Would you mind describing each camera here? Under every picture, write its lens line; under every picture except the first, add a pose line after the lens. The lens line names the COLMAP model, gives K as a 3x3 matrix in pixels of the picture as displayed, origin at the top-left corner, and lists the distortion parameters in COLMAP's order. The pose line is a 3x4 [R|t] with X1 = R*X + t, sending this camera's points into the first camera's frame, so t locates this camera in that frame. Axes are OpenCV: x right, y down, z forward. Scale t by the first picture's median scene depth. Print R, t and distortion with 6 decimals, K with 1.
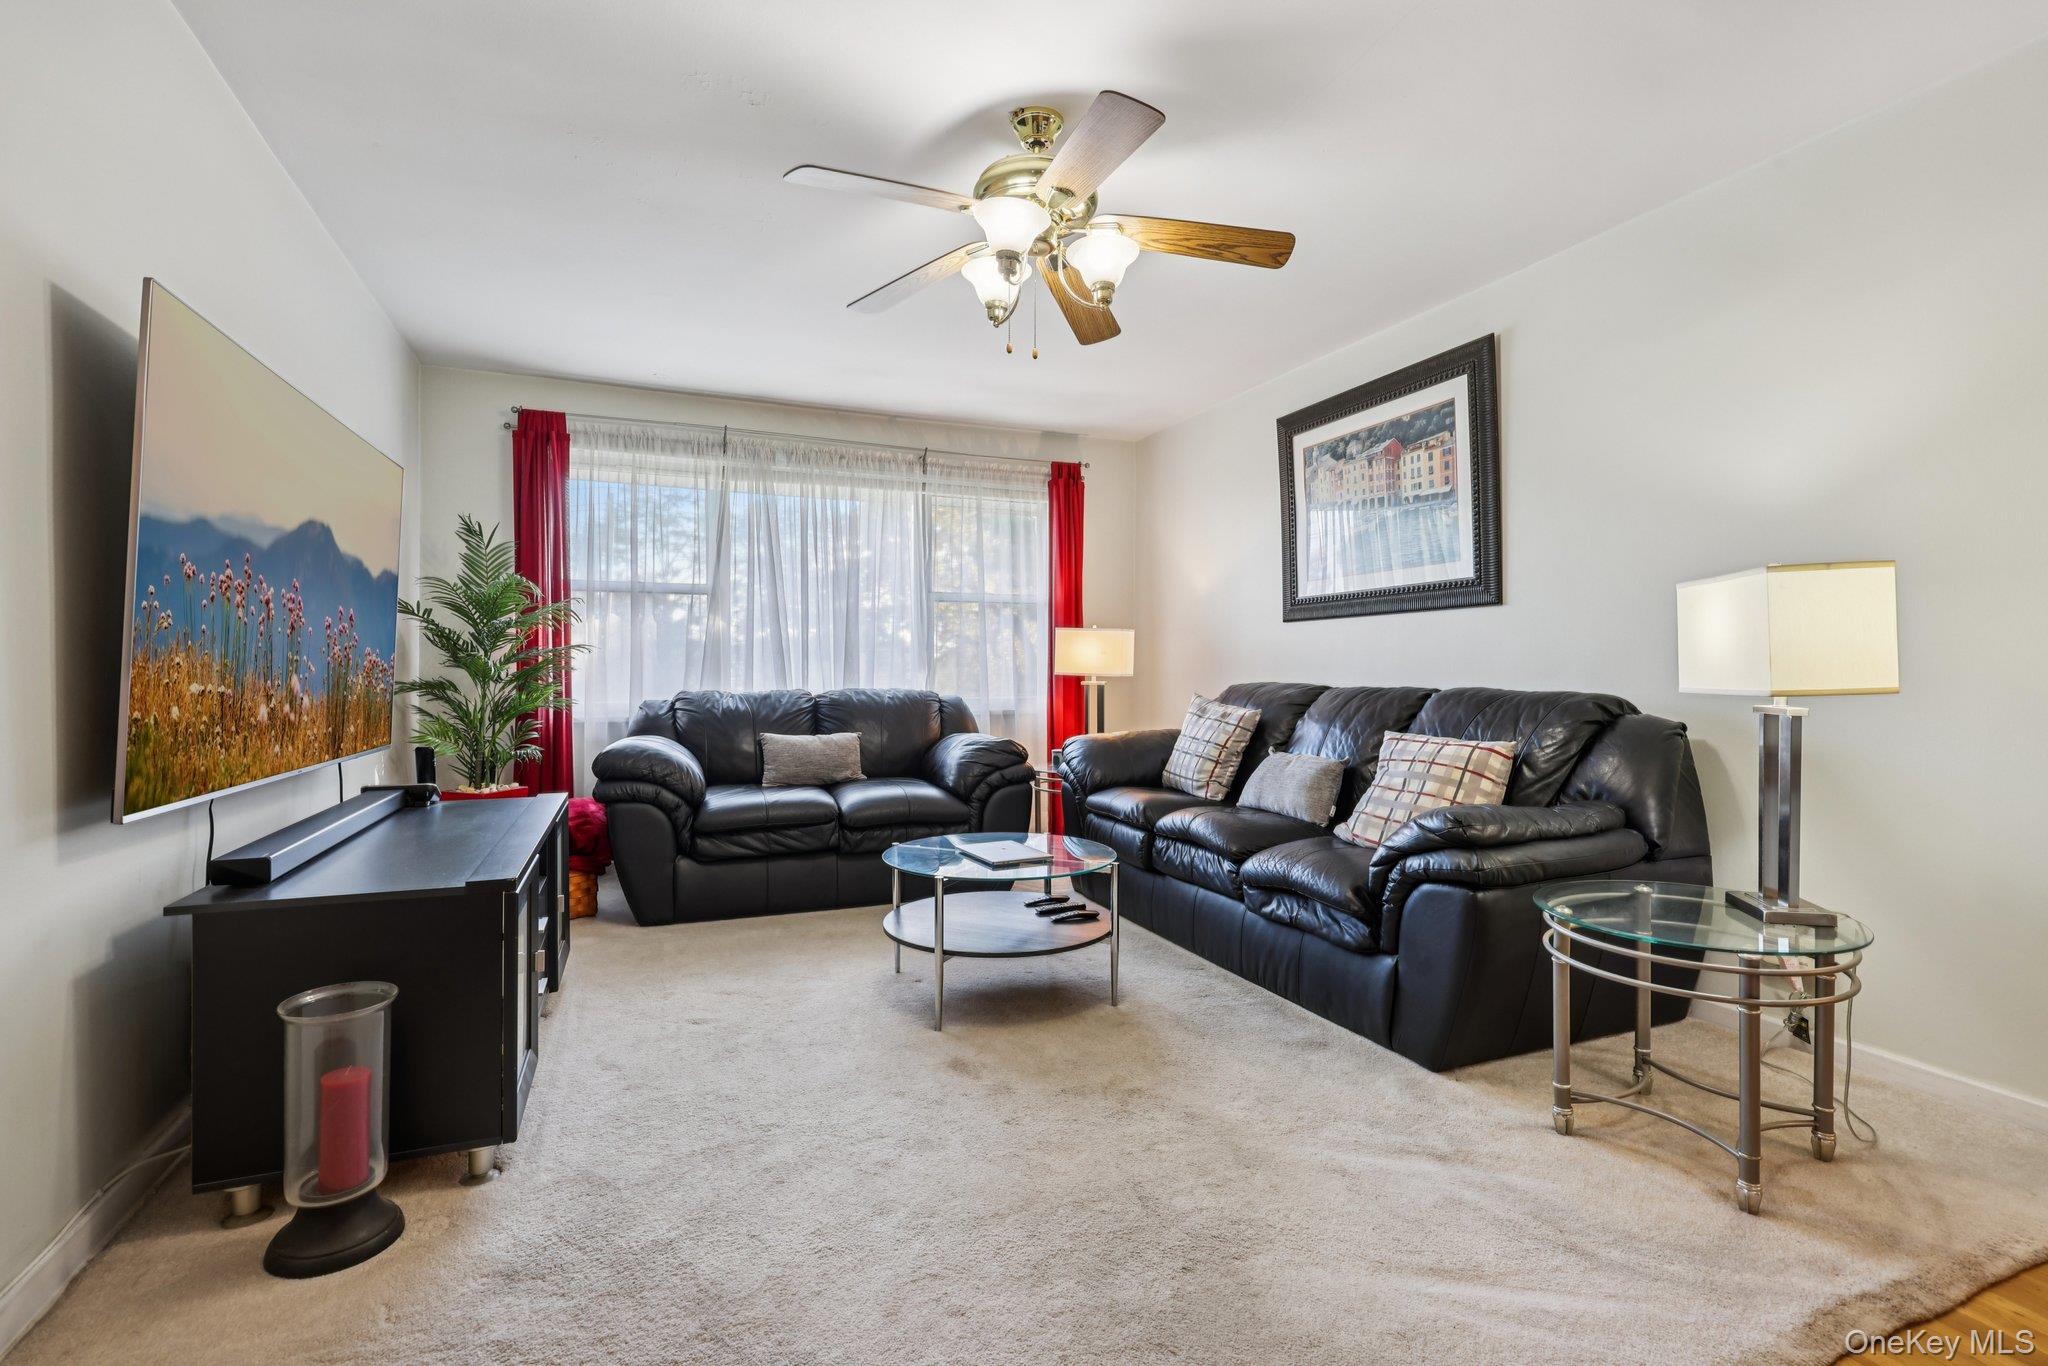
lens RADIAL K [[933.4, 0, 1022.2], [0, 933.4, 675.4], [0, 0, 1]] dist [0.000816, -0.000308]
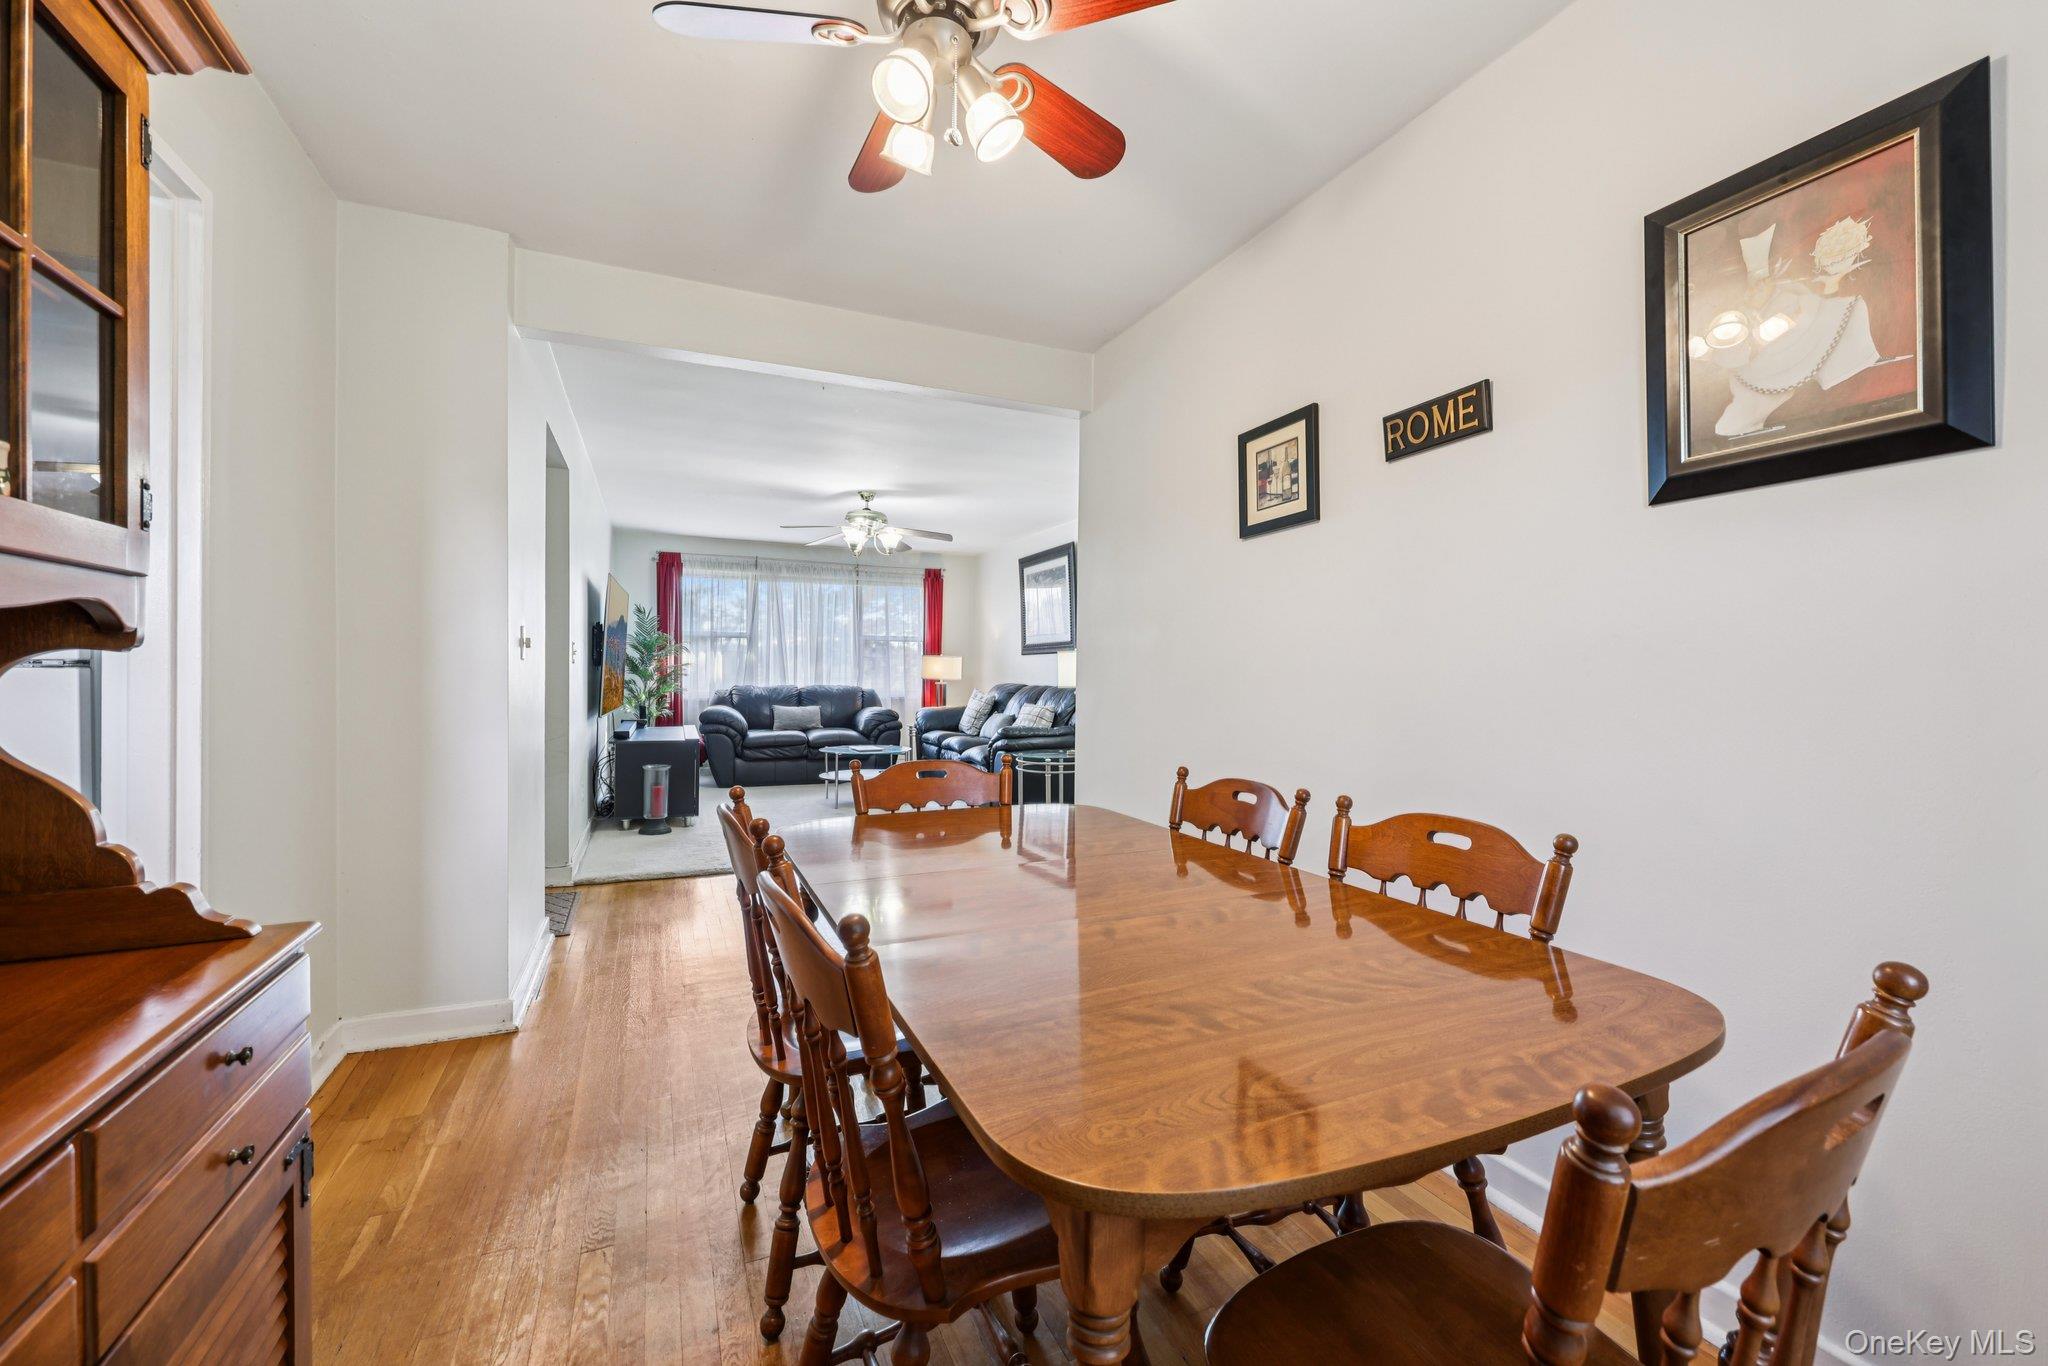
lens RADIAL K [[831.5, 0, 1020.0], [0, 831.5, 678.2], [0, 0, 1]] dist [-0.000153, -0.000006]
pose [[0.999914, 0.007540, 0.010774, 0.263723], [-0.007548, 0.999971, 0.000645, -0.005576], [-0.010769, -0.000726, 0.999942, -0.906603]]
